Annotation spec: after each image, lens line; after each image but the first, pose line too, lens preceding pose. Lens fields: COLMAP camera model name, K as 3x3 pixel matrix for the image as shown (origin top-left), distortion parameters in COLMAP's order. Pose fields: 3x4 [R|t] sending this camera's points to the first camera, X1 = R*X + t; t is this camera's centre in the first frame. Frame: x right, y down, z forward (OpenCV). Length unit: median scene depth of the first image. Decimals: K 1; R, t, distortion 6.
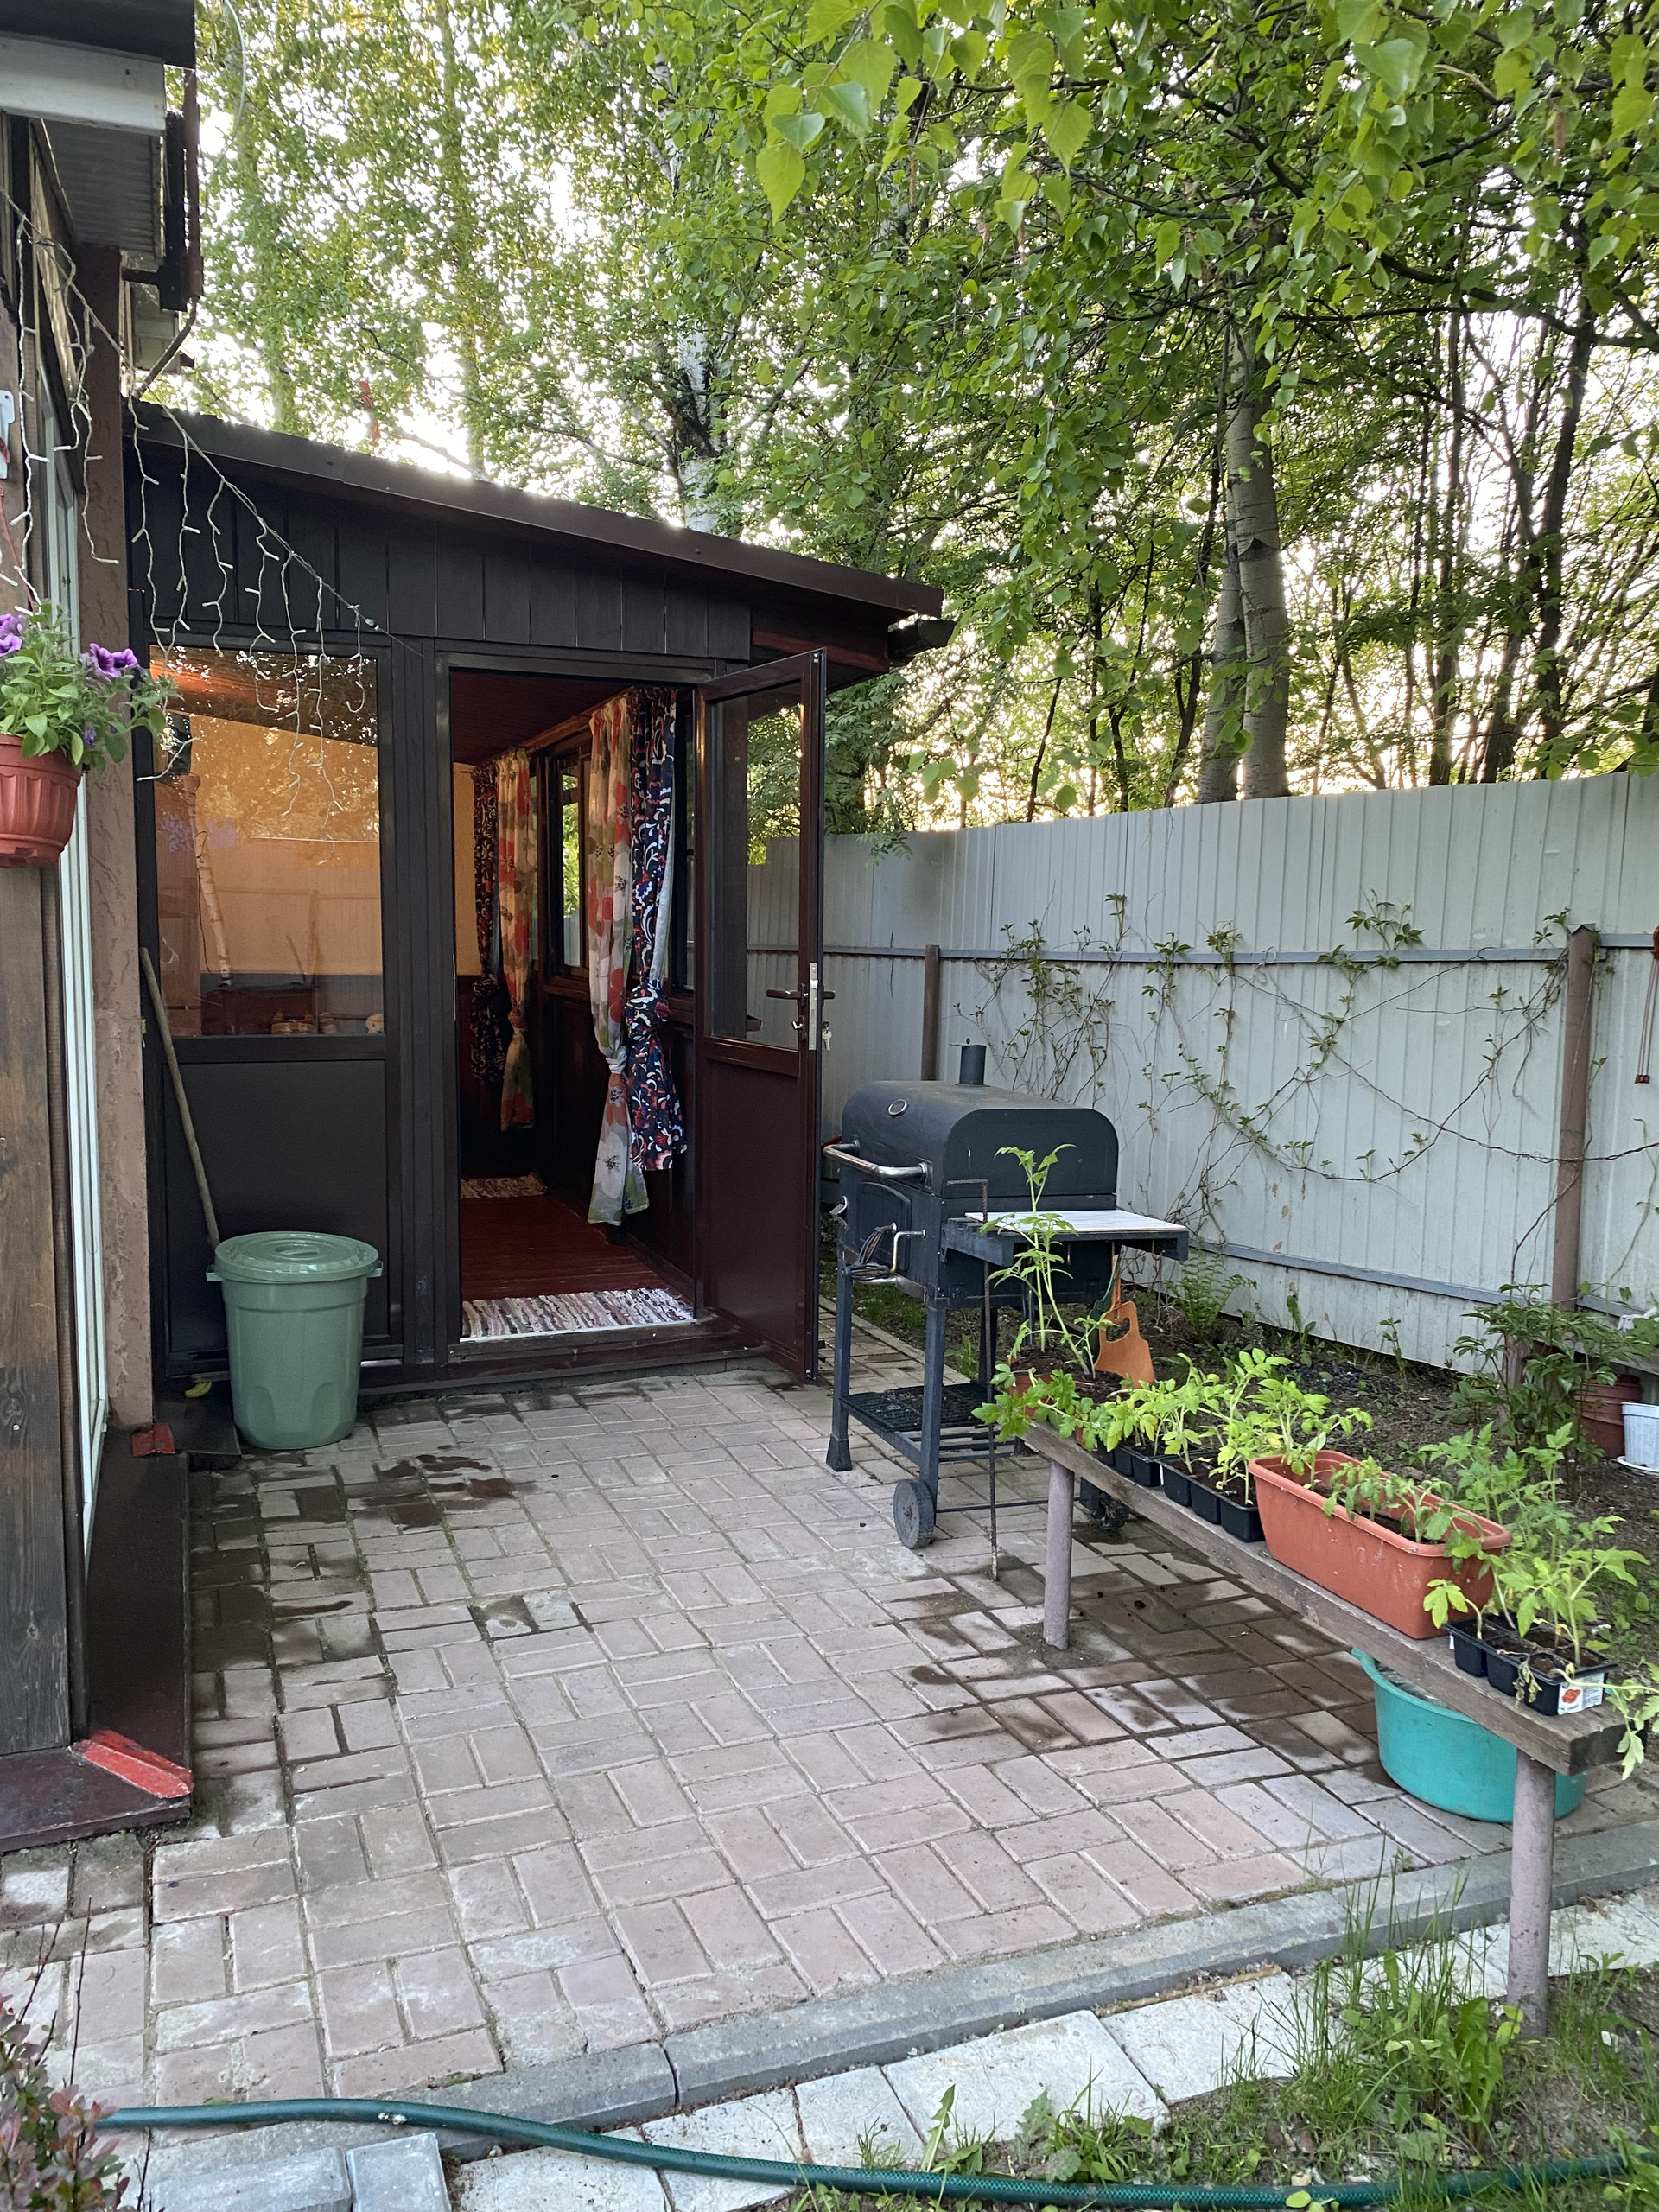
lens RADIAL K [[1650.7, 0, 829.5], [0, 1650.7, 1106.0], [0, 0, 1]] dist [0.138078, -0.271948]
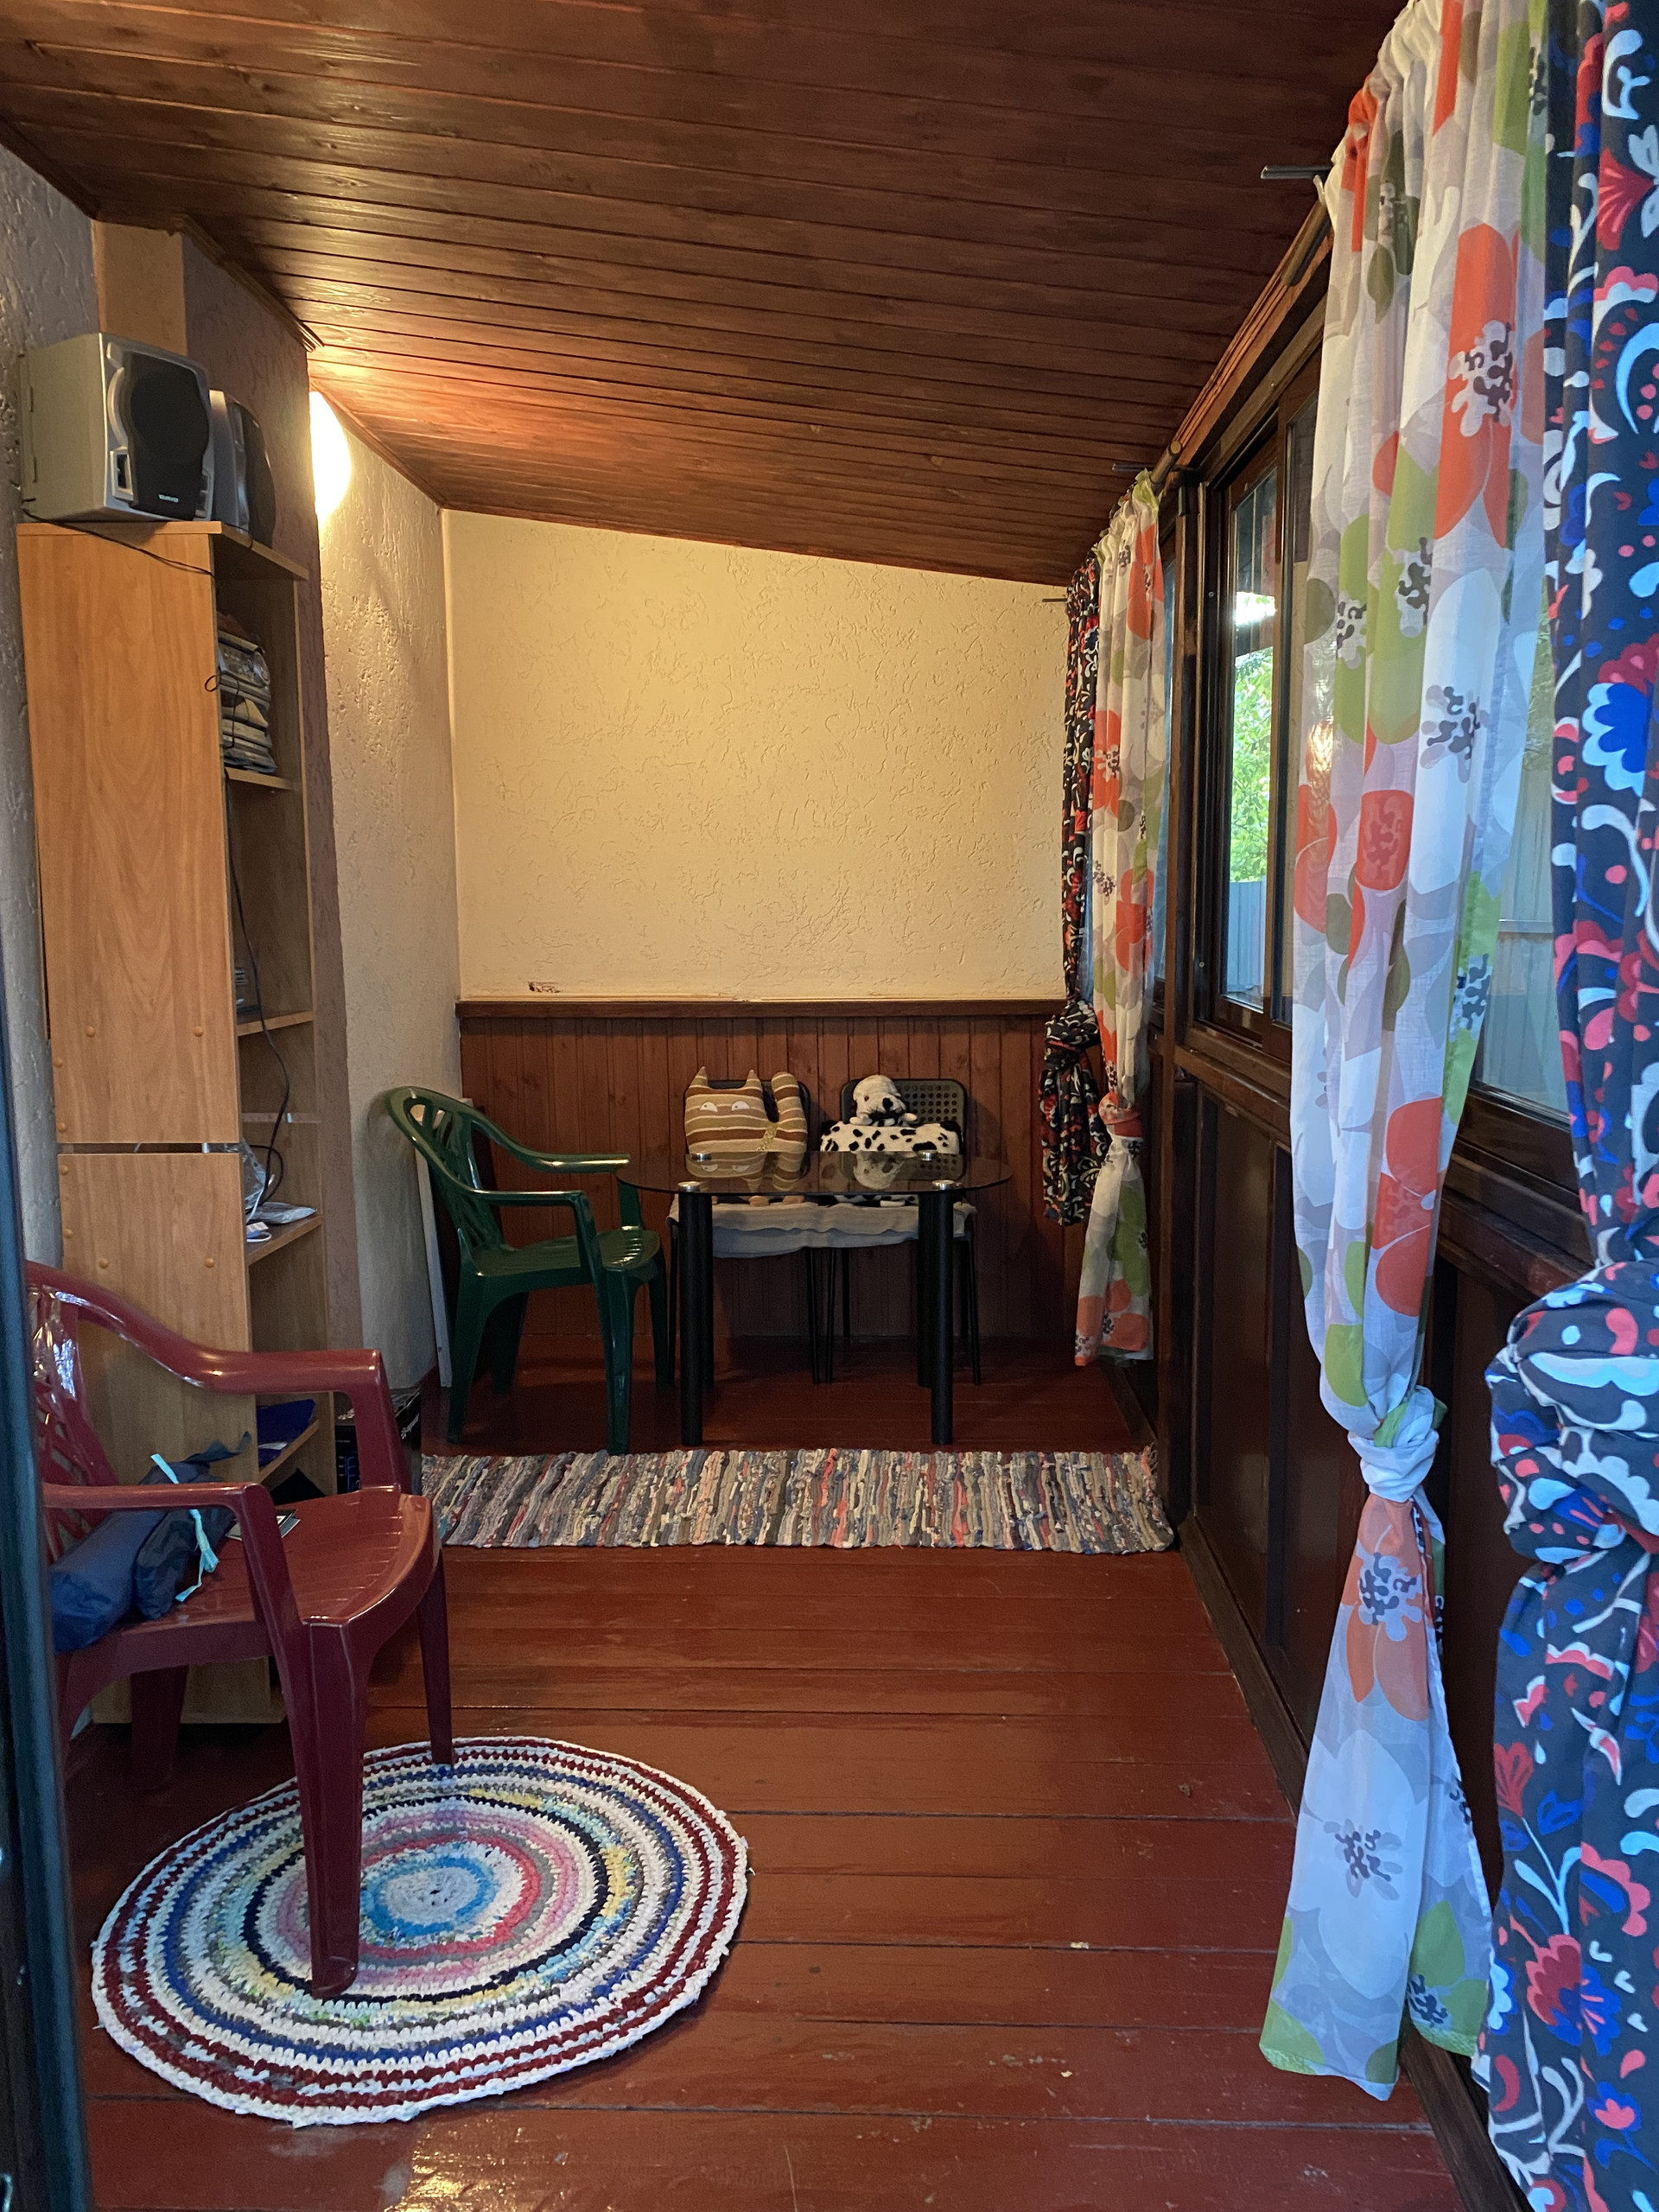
lens RADIAL K [[1650.7, 0, 829.5], [0, 1650.7, 1106.0], [0, 0, 1]] dist [0.138078, -0.271948]
pose [[0.917080, 0.029906, -0.397579, -0.082634], [-0.021972, 0.999458, 0.024498, -0.064066], [0.398097, -0.013731, 0.917241, 0.562423]]
